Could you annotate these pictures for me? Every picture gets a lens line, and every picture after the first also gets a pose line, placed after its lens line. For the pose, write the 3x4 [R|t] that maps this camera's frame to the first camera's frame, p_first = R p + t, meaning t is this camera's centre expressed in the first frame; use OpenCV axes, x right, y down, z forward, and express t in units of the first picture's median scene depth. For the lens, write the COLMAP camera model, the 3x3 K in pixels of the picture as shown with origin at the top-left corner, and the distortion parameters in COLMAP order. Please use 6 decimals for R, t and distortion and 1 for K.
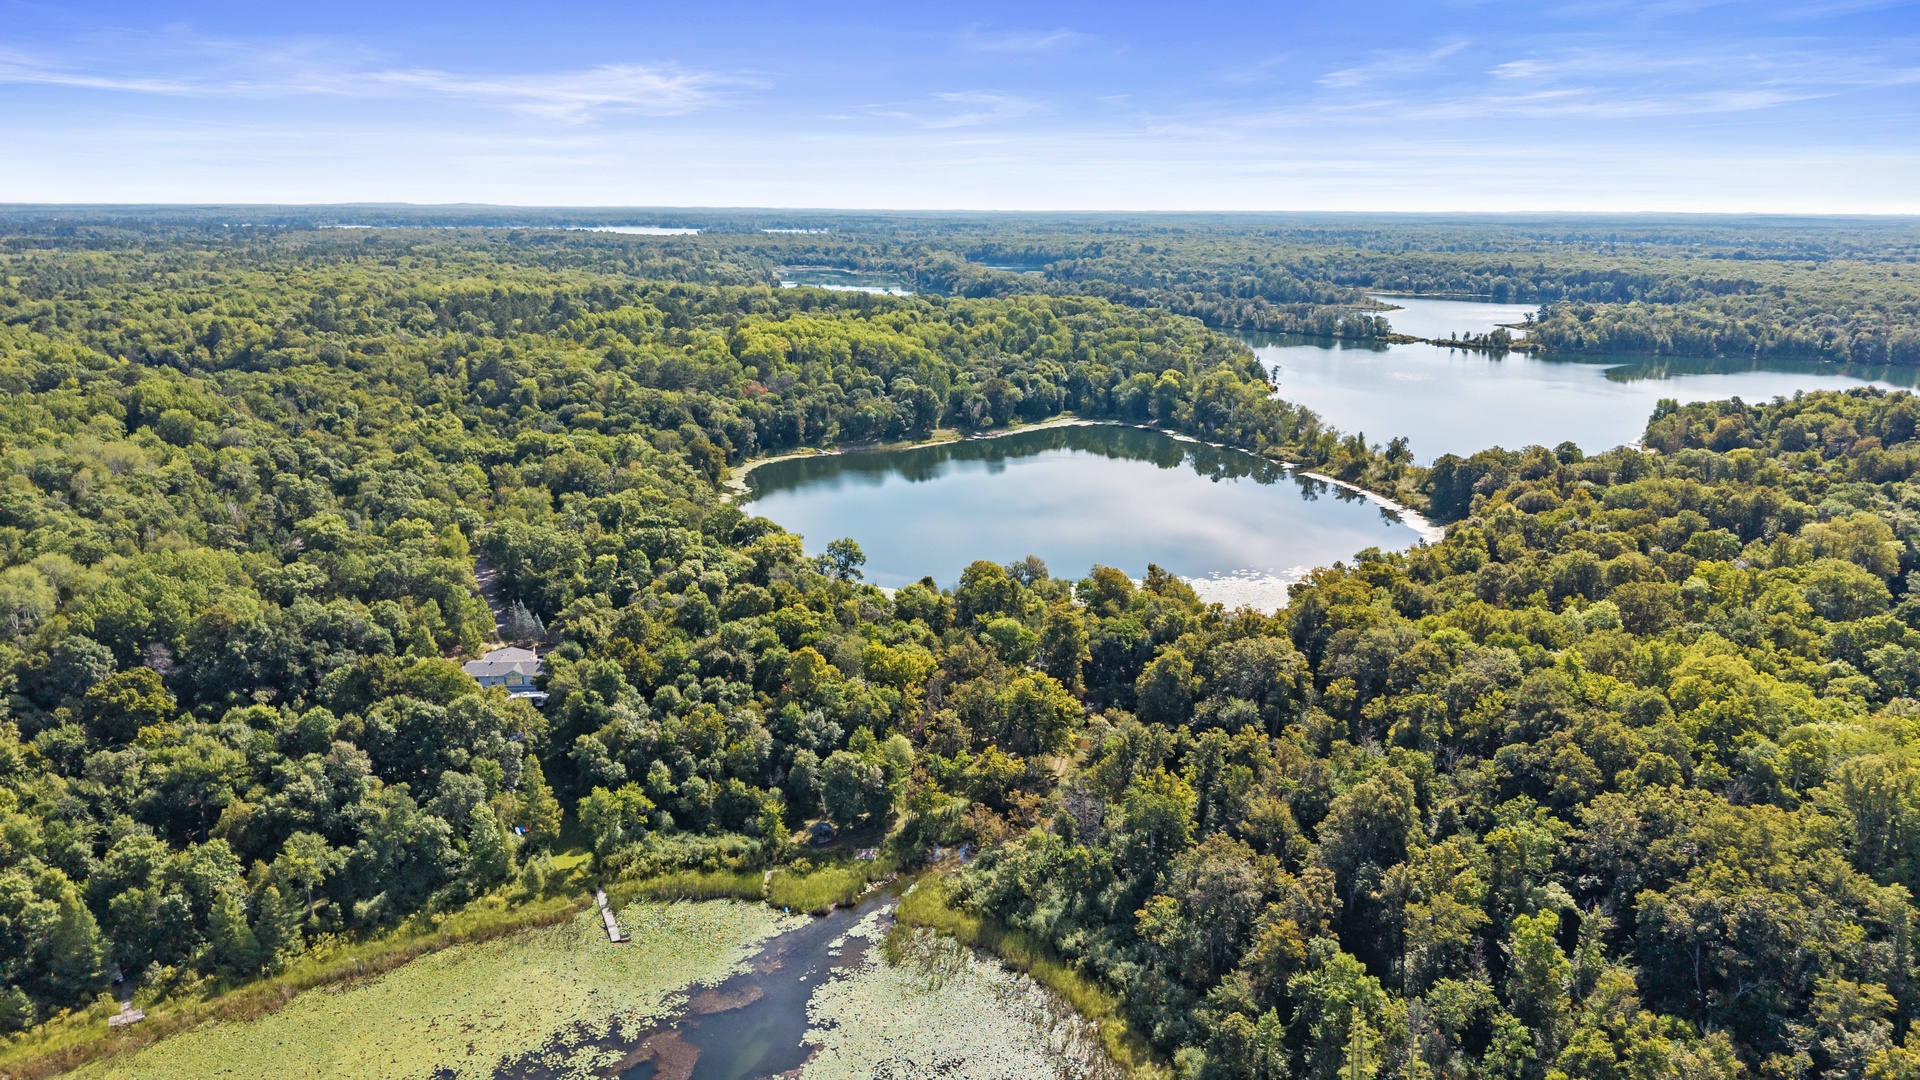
lens RADIAL K [[1281.4, 0, 960.0], [0, 1281.4, 540.0], [0, 0, 1]] dist [0.002148, -0.000212]
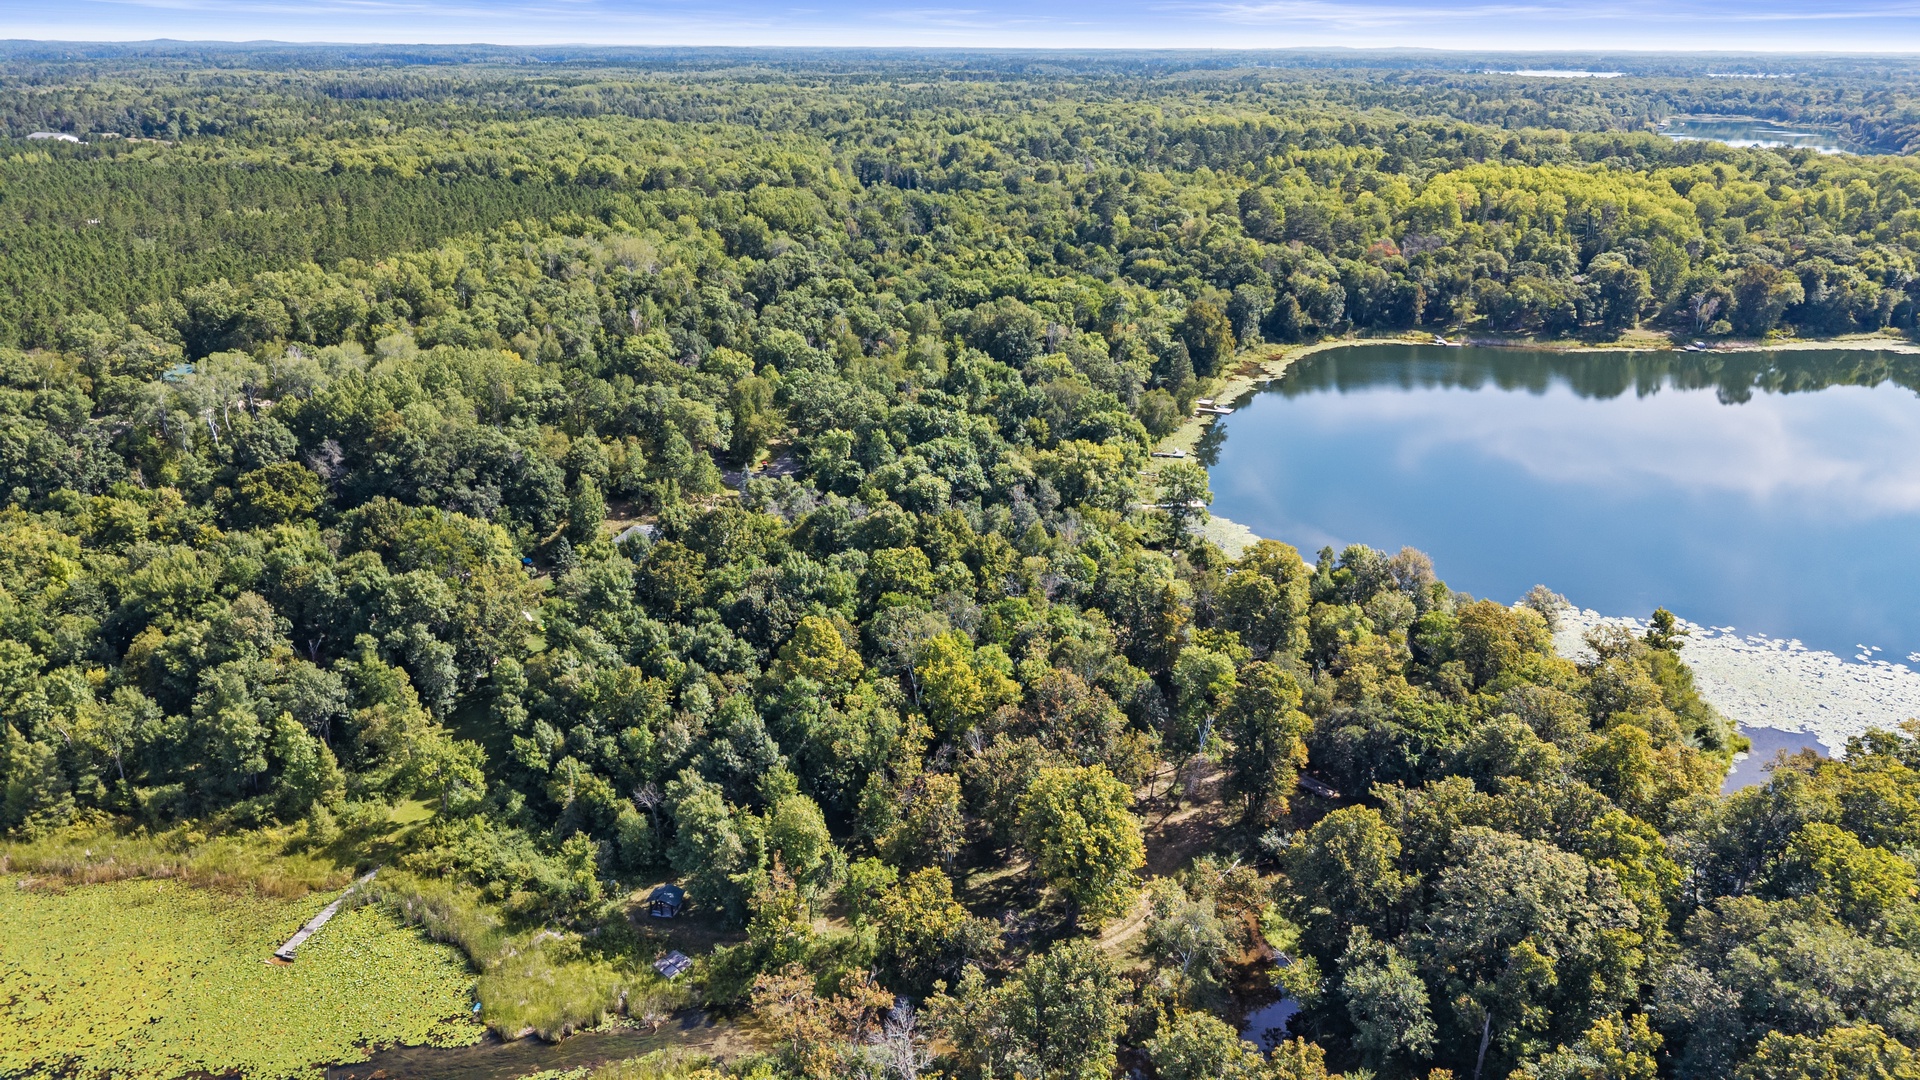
lens RADIAL K [[1281.4, 0, 960.0], [0, 1281.4, 540.0], [0, 0, 1]] dist [0.002148, -0.000212]
pose [[0.783186, 0.218111, -0.582278, 0.127273], [-0.153176, 0.975276, 0.159293, -0.028780], [0.602625, -0.035565, 0.797231, 0.206744]]
